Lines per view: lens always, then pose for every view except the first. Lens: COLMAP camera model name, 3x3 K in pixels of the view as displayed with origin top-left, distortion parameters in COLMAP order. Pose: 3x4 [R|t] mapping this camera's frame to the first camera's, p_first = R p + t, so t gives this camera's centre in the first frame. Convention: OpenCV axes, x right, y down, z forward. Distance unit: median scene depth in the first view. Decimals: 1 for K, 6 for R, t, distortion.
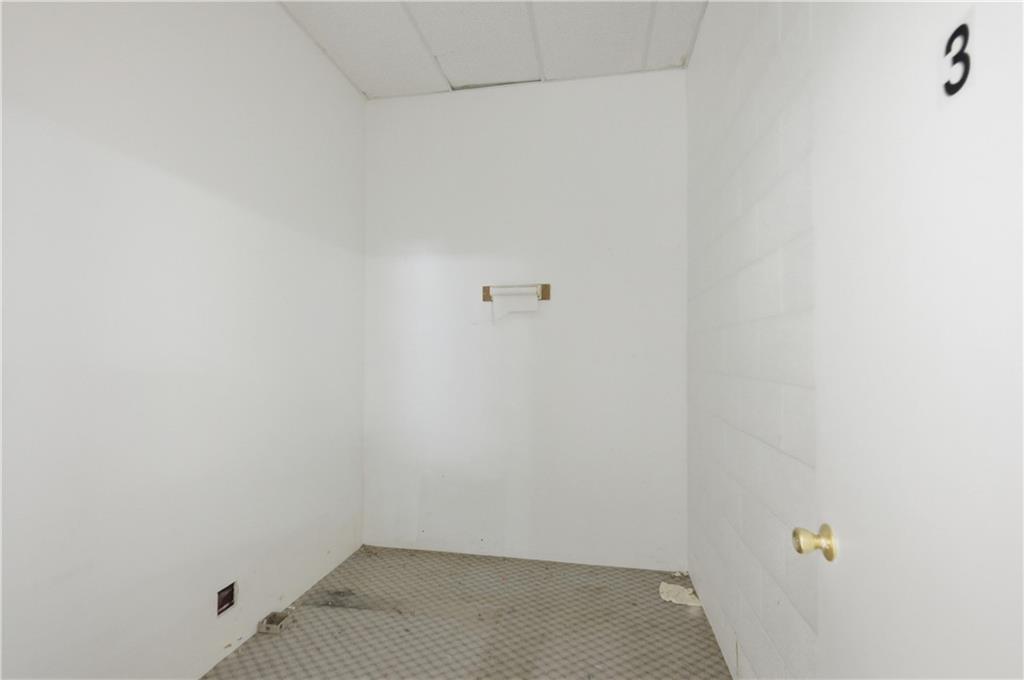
lens RADIAL K [[466.0, 0, 510.0], [0, 466.0, 341.9], [0, 0, 1]] dist [0.001396, -0.000773]
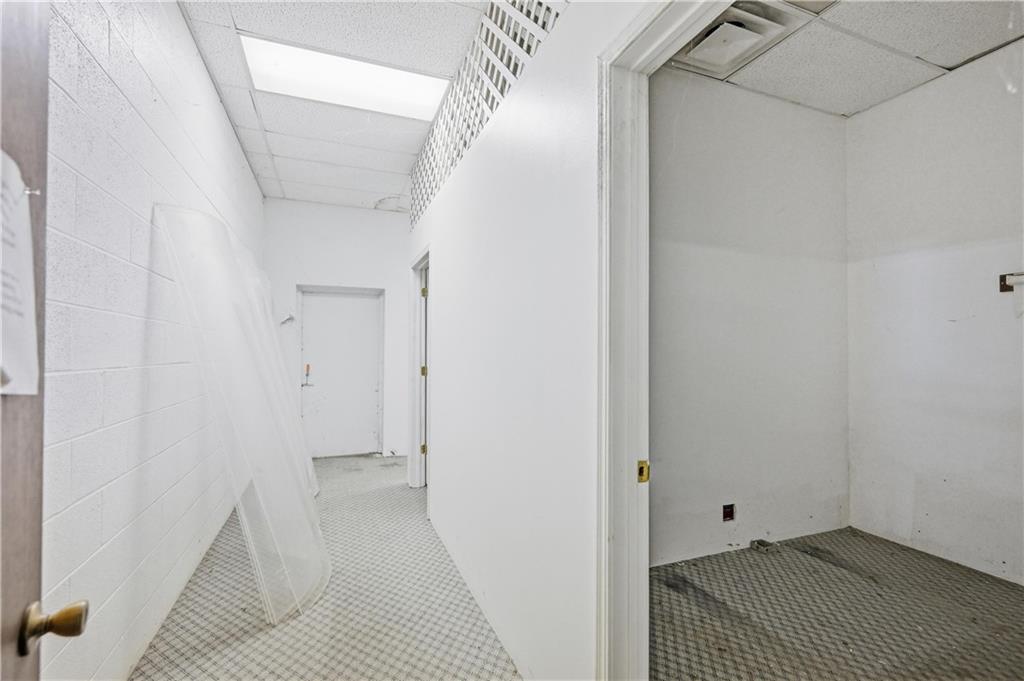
lens RADIAL K [[466.0, 0, 511.8], [0, 466.0, 344.1], [0, 0, 1]] dist [0.001396, -0.000773]
pose [[0.534298, -0.019406, -0.845073, 0.249106], [0.013631, 0.999804, -0.014341, 0.014569], [0.845186, -0.003857, 0.534458, -0.326958]]
